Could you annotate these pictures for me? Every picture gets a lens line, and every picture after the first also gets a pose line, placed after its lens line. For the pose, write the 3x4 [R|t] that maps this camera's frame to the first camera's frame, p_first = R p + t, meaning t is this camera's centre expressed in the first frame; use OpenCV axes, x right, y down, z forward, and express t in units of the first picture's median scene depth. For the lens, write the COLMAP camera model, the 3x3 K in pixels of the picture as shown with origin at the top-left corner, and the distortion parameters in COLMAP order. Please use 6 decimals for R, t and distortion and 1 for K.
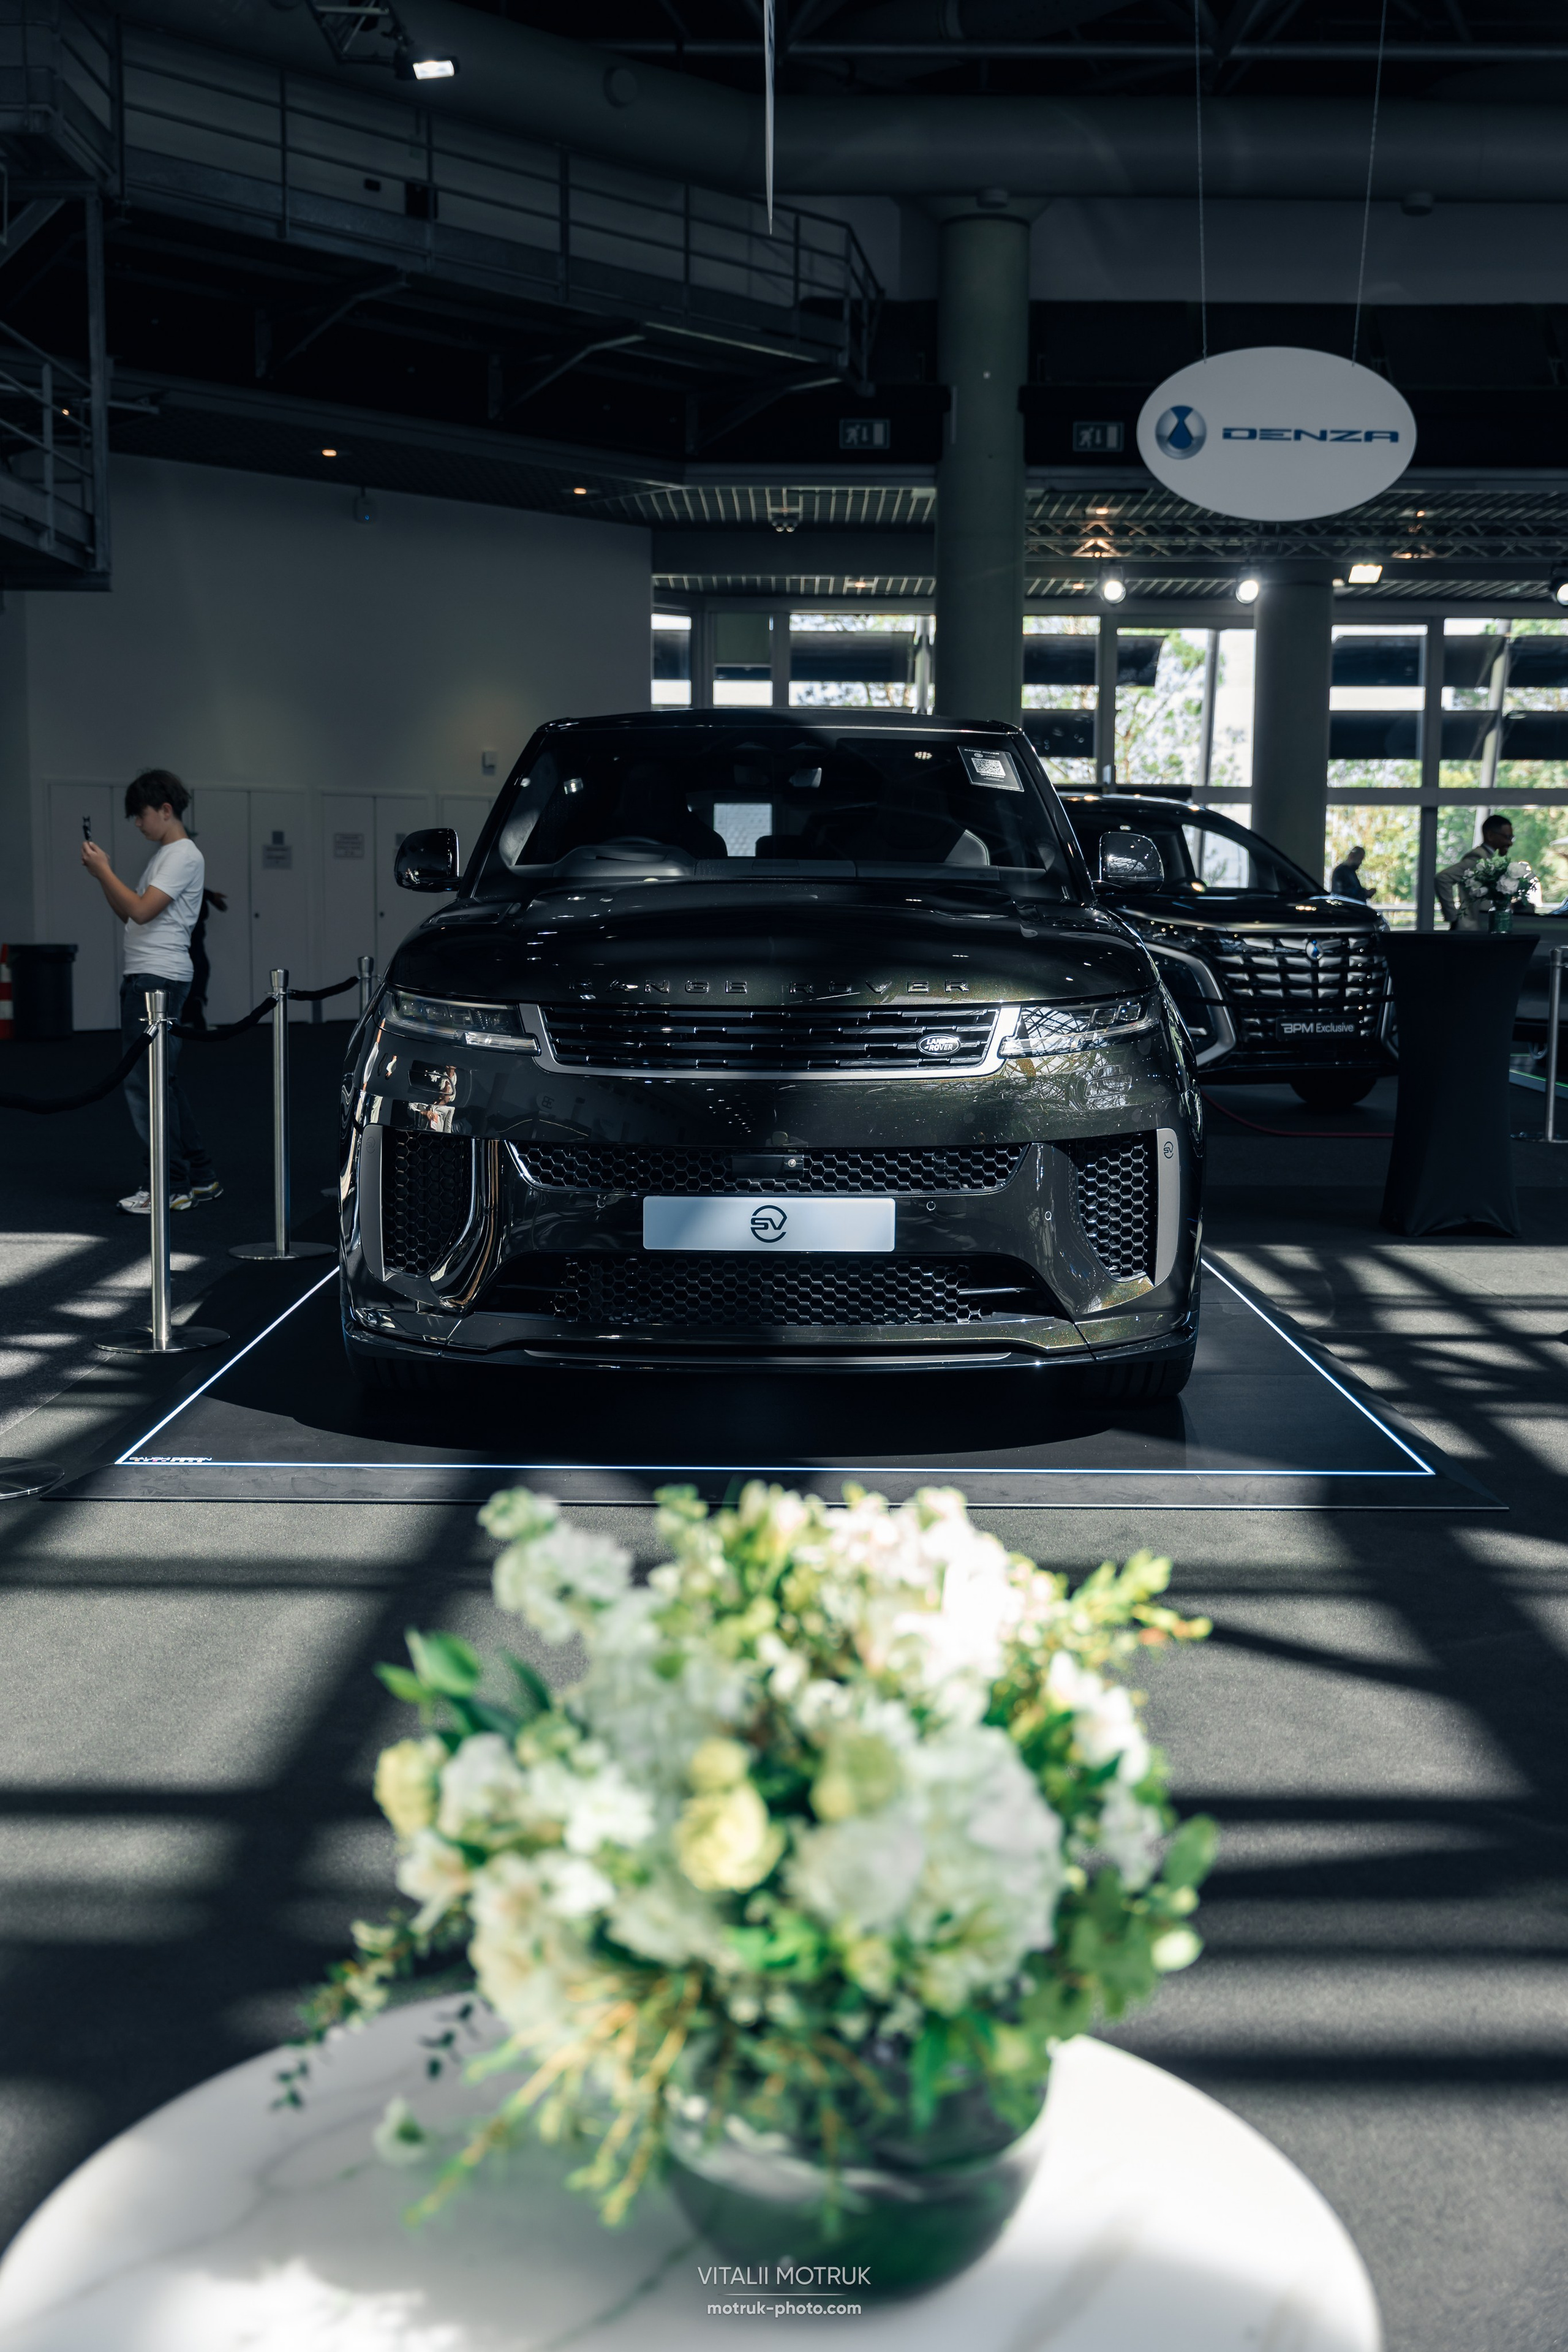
lens RADIAL K [[2462.3, 0, 785.4], [0, 2462.3, 1174.2], [0, 0, 1]] dist [0.000773, 0.000000]
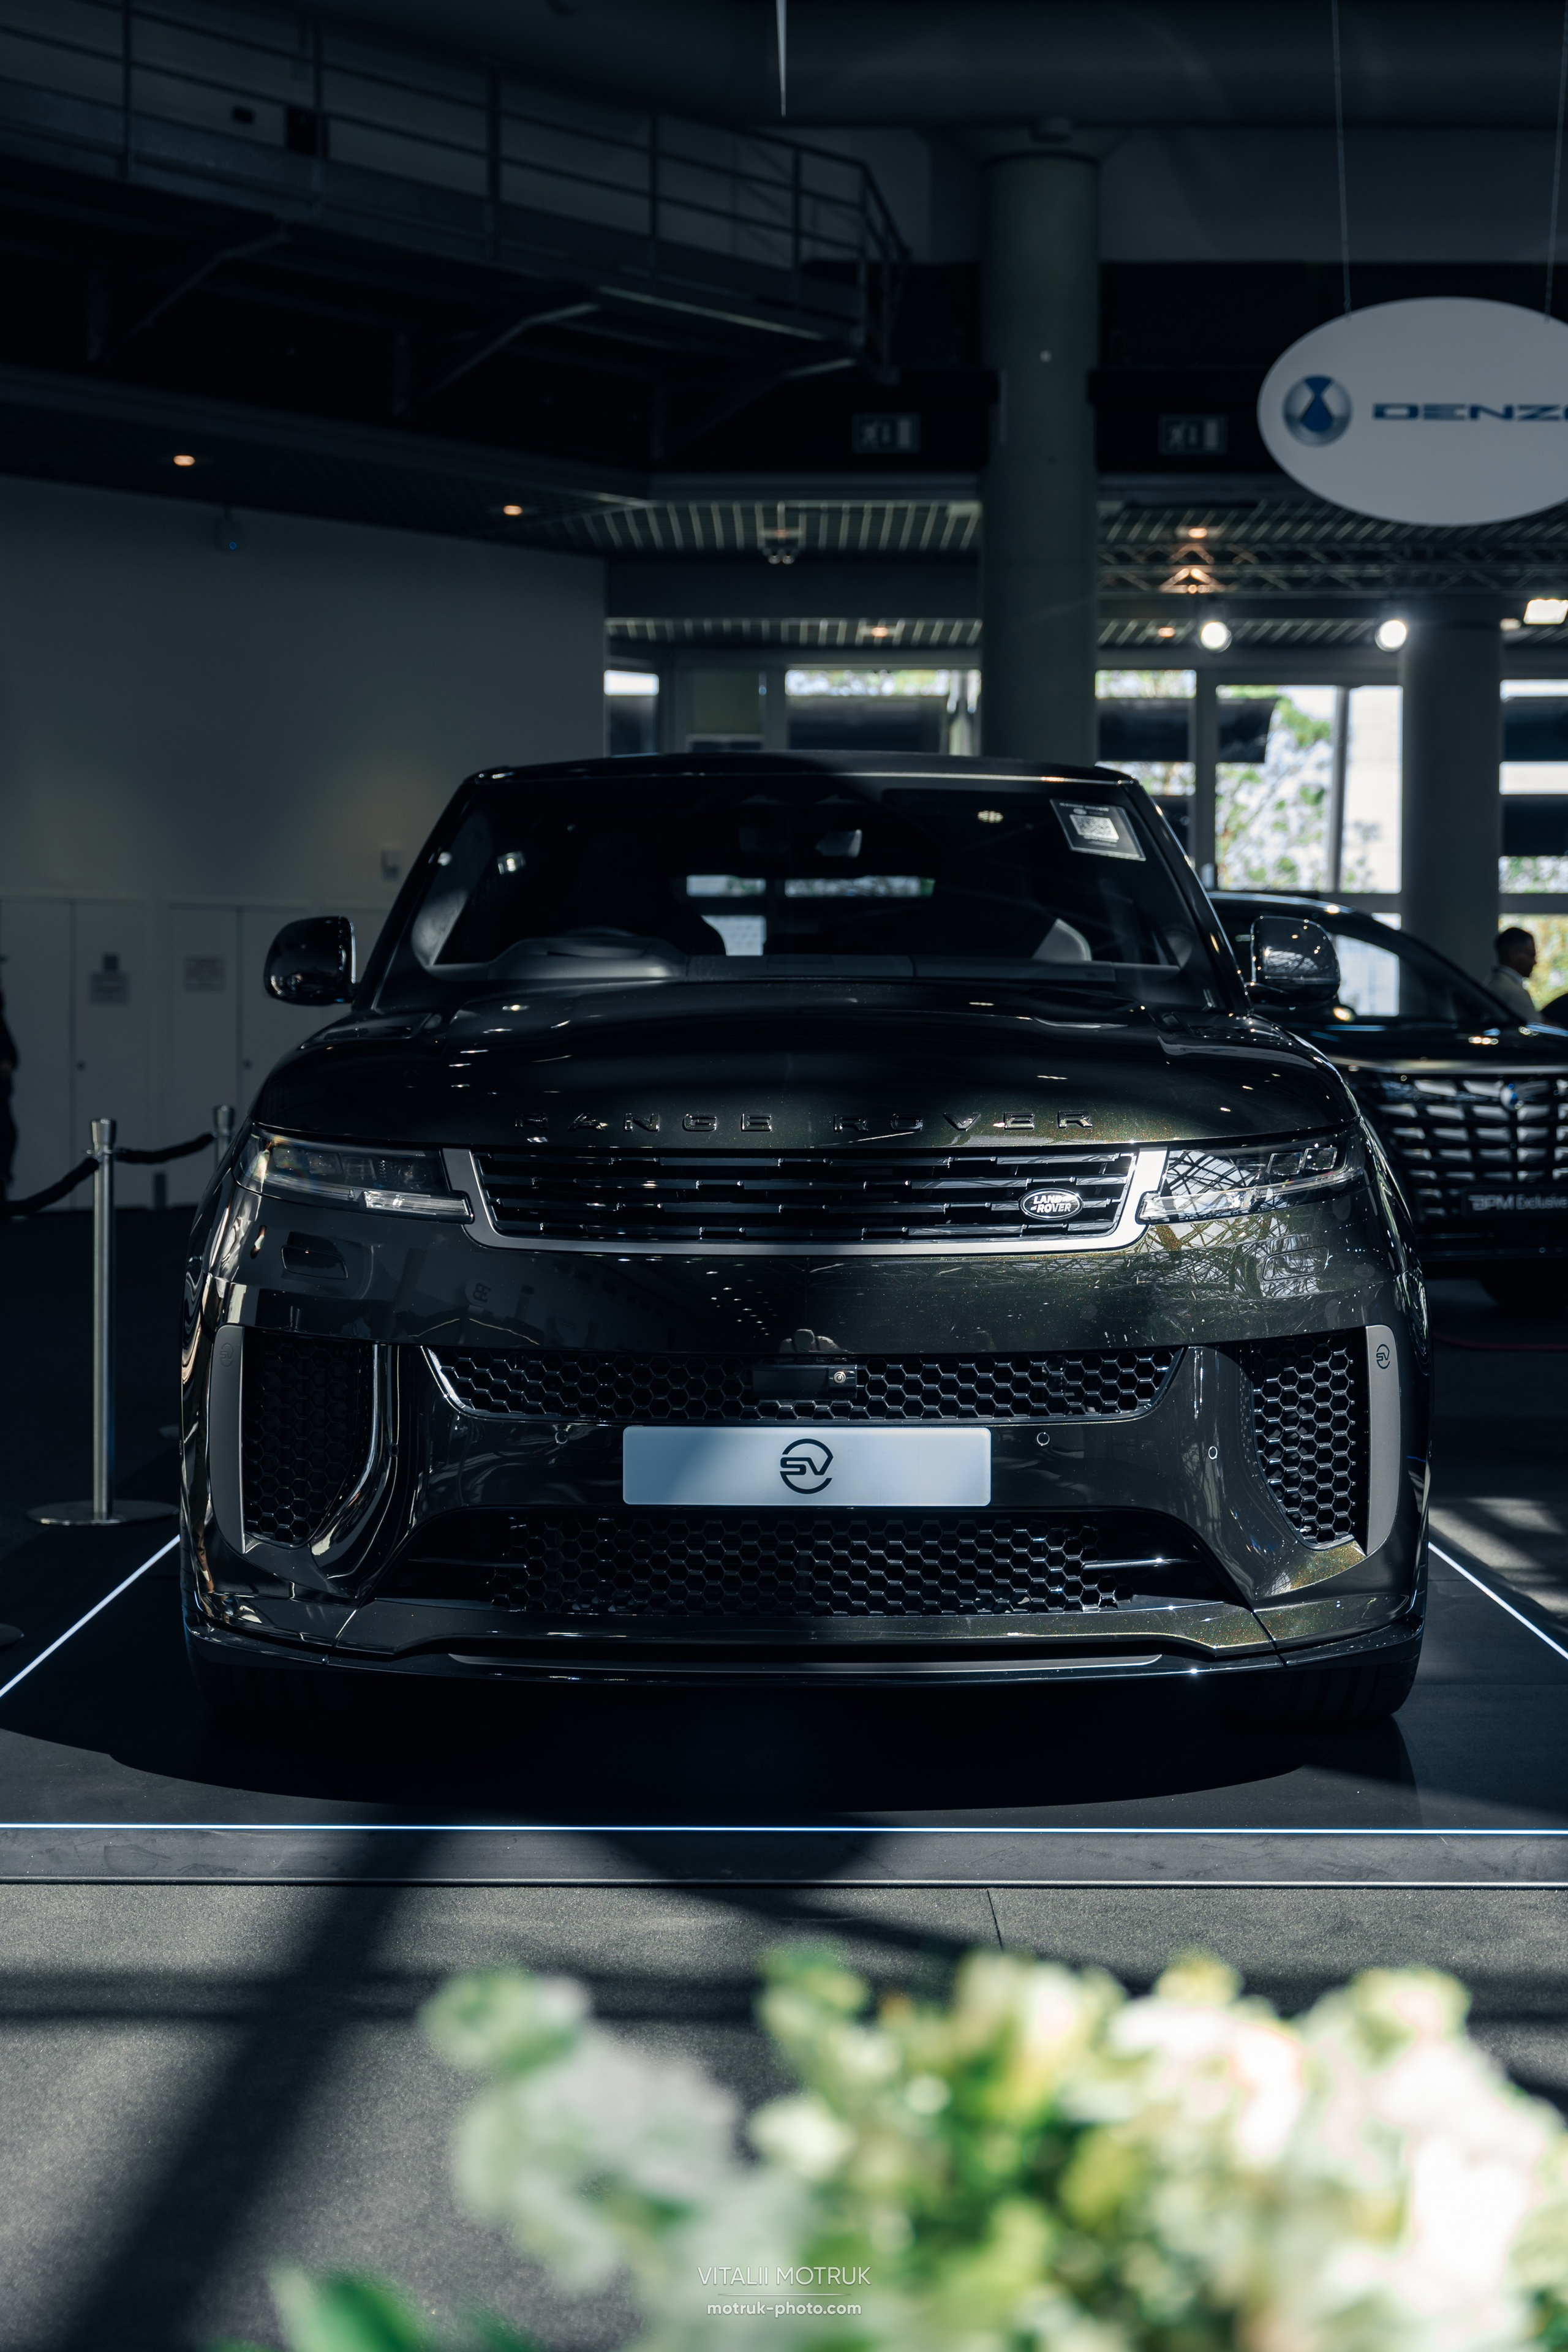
lens RADIAL K [[3223.7, 0, 760.5], [0, 3223.7, 1130.3], [0, 0, 1]] dist [0.010496, 0.000000]
pose [[0.999976, -0.005571, -0.004119, -0.008456], [0.005190, 0.996145, -0.087563, 0.003077], [0.004590, 0.087539, 0.996150, 0.054815]]
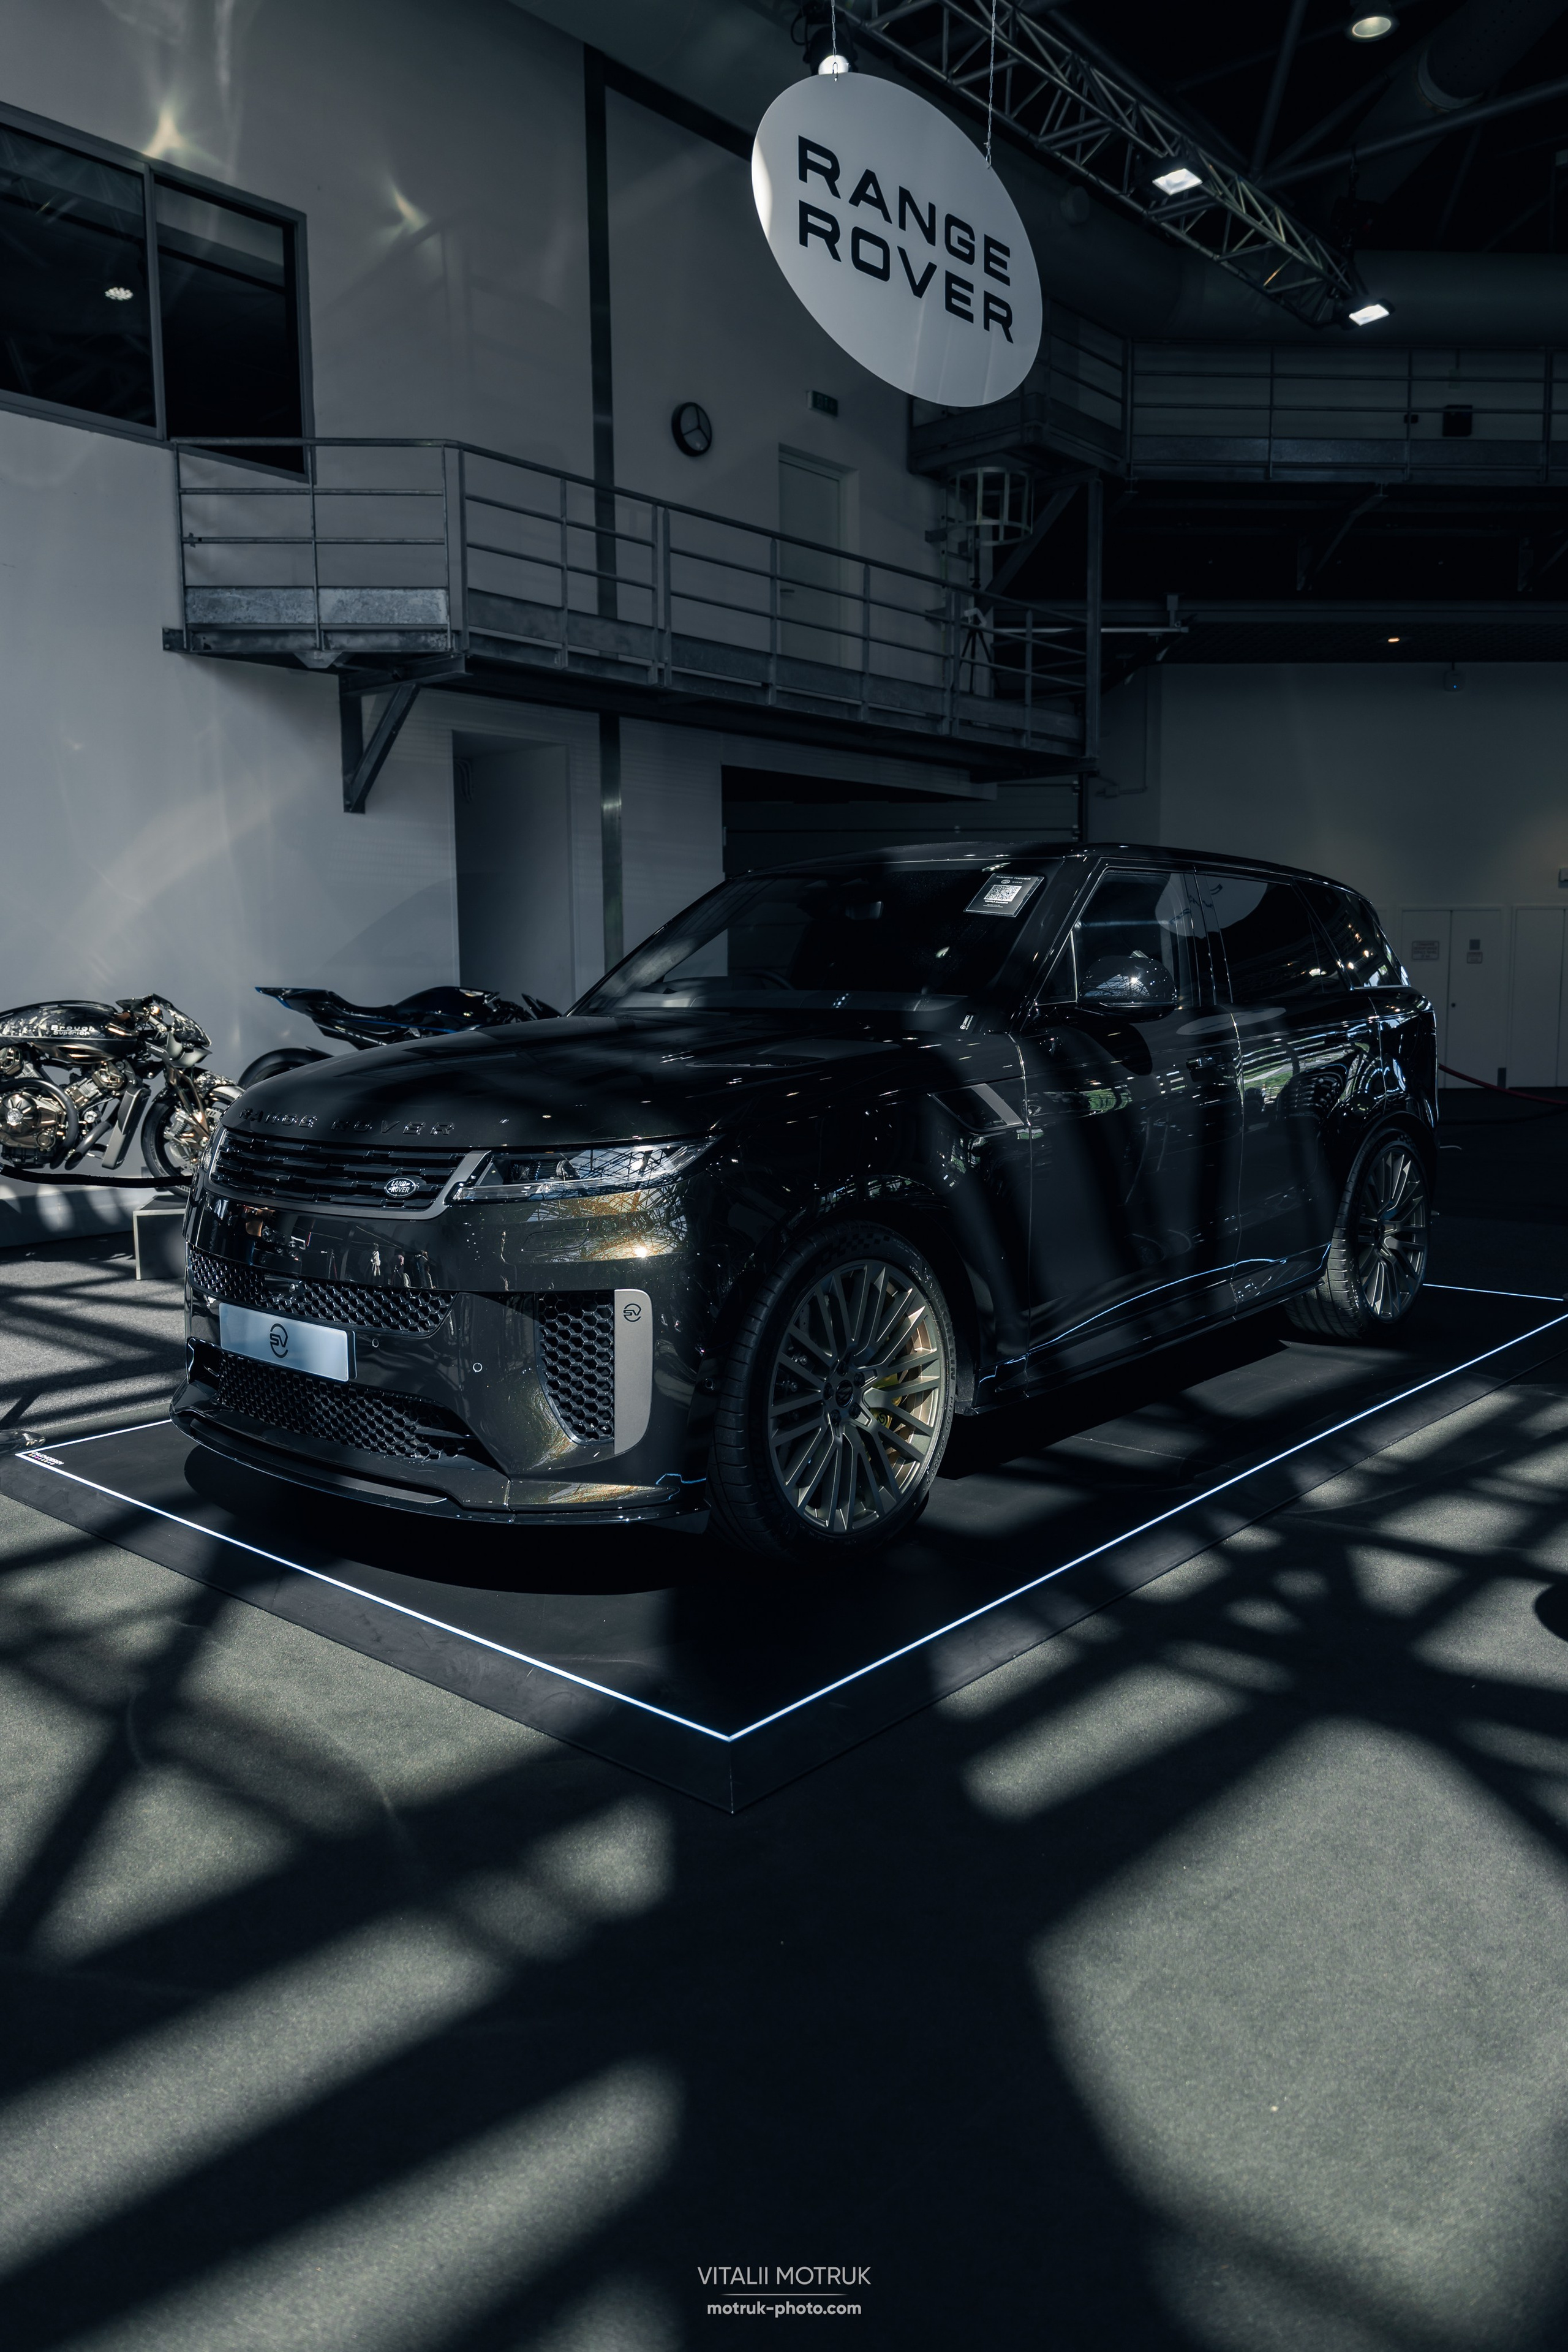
lens RADIAL K [[1680.1, 0, 781.1], [0, 1680.1, 1189.2], [0, 0, 1]] dist [-0.013932, -0.007041]
pose [[0.741884, 0.066675, -0.667205, 0.360170], [-0.059667, 0.997661, 0.033353, -0.047027], [0.667869, 0.015066, 0.744127, 0.329287]]
